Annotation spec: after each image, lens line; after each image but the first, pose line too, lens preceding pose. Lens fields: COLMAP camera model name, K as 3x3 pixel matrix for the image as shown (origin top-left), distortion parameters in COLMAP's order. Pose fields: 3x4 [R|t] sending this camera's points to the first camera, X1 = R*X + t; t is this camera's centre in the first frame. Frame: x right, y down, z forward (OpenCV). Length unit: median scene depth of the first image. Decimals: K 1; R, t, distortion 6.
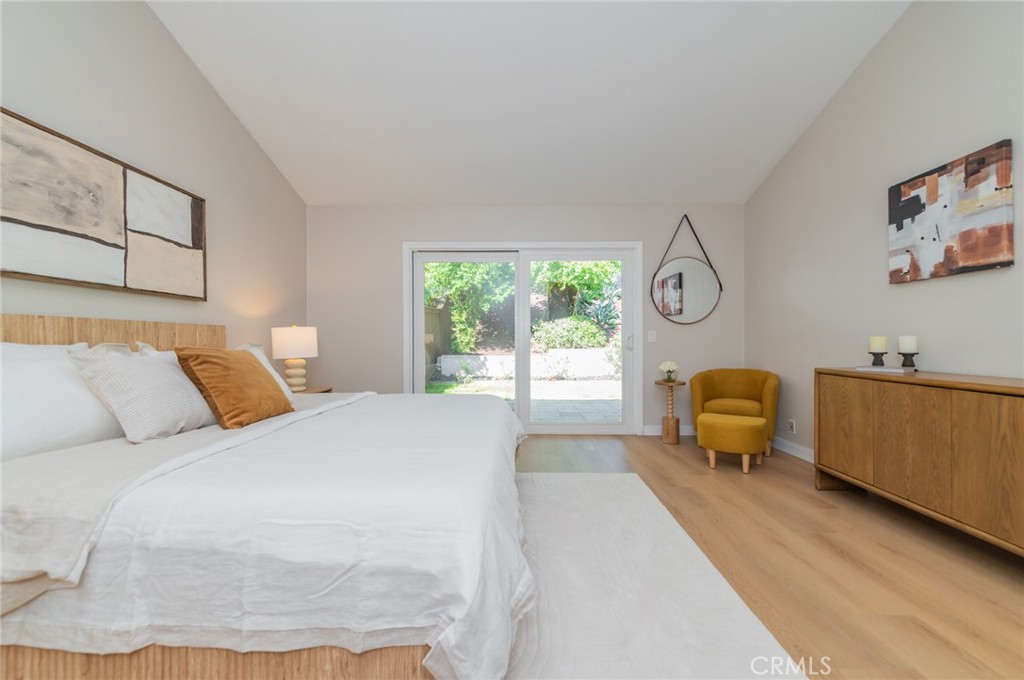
lens RADIAL K [[402.8, 0, 515.6], [0, 402.8, 341.8], [0, 0, 1]] dist [0.012823, -0.002574]
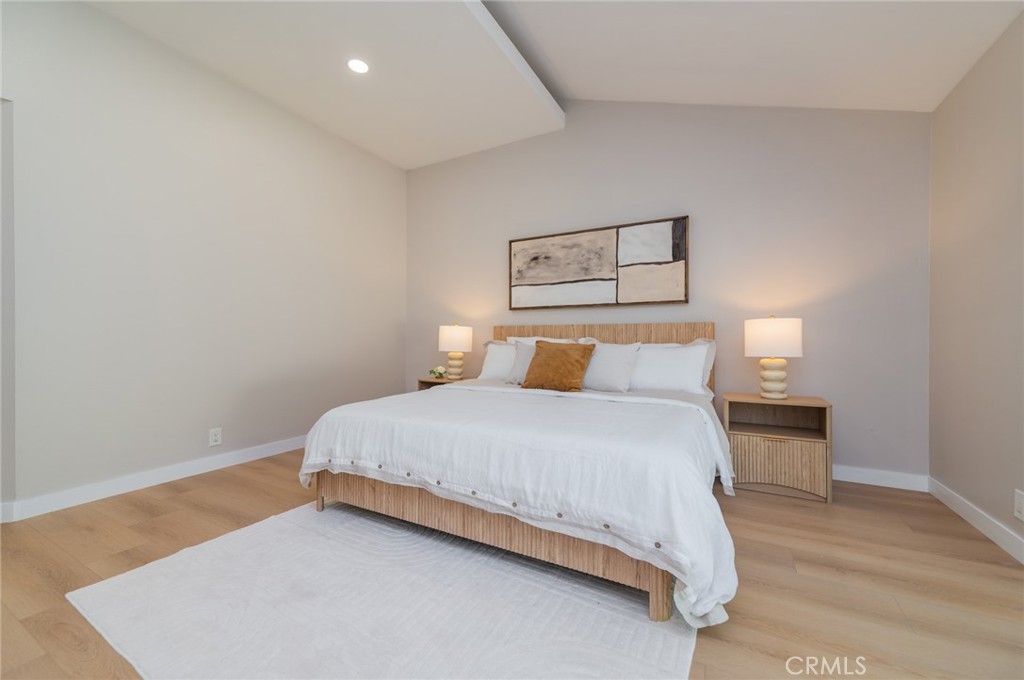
lens RADIAL K [[402.8, 0, 512.3], [0, 402.8, 338.7], [0, 0, 1]] dist [0.012823, -0.002574]
pose [[-0.482531, 0.018466, -0.875684, 0.531933], [0.008153, 0.999829, 0.016591, -0.020079], [0.875841, 0.000866, -0.482599, 1.172189]]
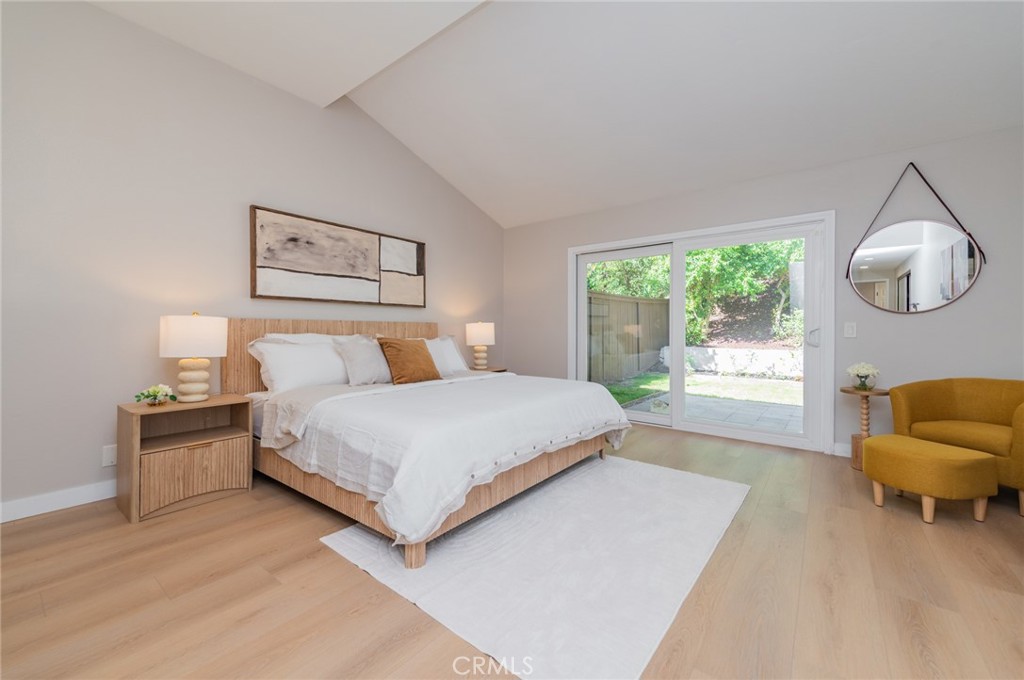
lens RADIAL K [[402.8, 0, 507.8], [0, 402.8, 332.9], [0, 0, 1]] dist [0.012823, -0.002574]
pose [[0.786545, 0.007803, -0.617484, 0.475997], [-0.005291, 0.999969, 0.005896, -0.014299], [0.617511, -0.001370, 0.786561, -0.033426]]
